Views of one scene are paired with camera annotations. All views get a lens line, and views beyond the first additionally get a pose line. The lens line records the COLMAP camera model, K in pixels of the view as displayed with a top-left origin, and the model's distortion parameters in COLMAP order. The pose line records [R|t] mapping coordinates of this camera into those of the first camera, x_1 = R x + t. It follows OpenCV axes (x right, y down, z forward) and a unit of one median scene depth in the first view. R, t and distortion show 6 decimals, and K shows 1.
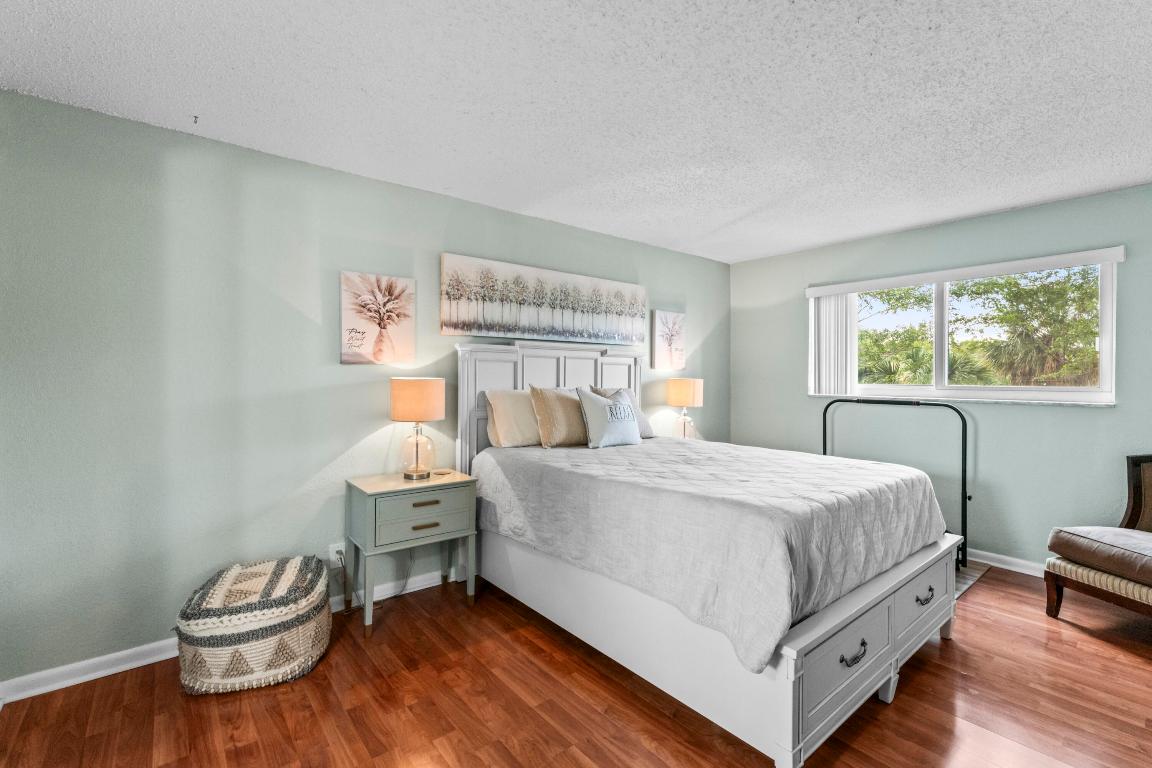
lens RADIAL K [[500.9, 0, 574.3], [0, 500.9, 380.4], [0, 0, 1]] dist [0.001078, 0.000054]
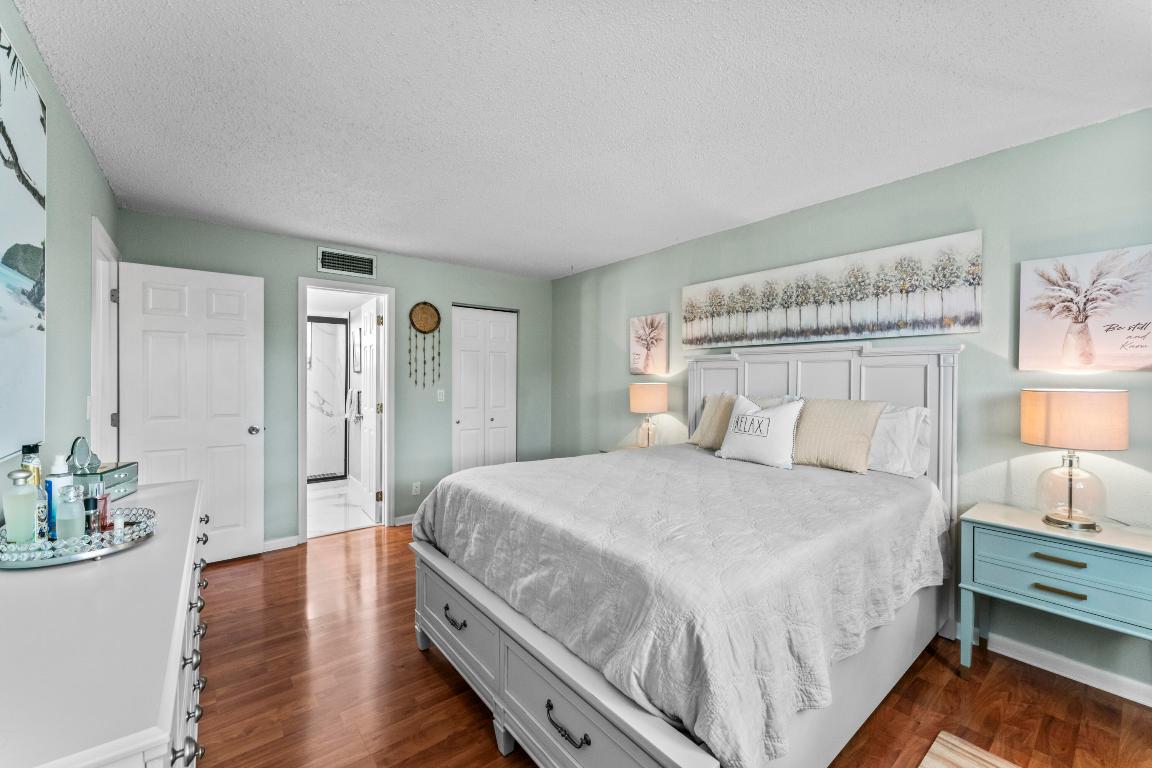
lens RADIAL K [[460.8, 0, 574.6], [0, 460.8, 387.2], [0, 0, 1]] dist [-0.000631, 0.000090]
pose [[-0.010715, 0.009847, -0.999894, 0.853515], [-0.016183, 0.999819, 0.010020, -0.002610], [0.999812, 0.016289, -0.010553, 0.671203]]
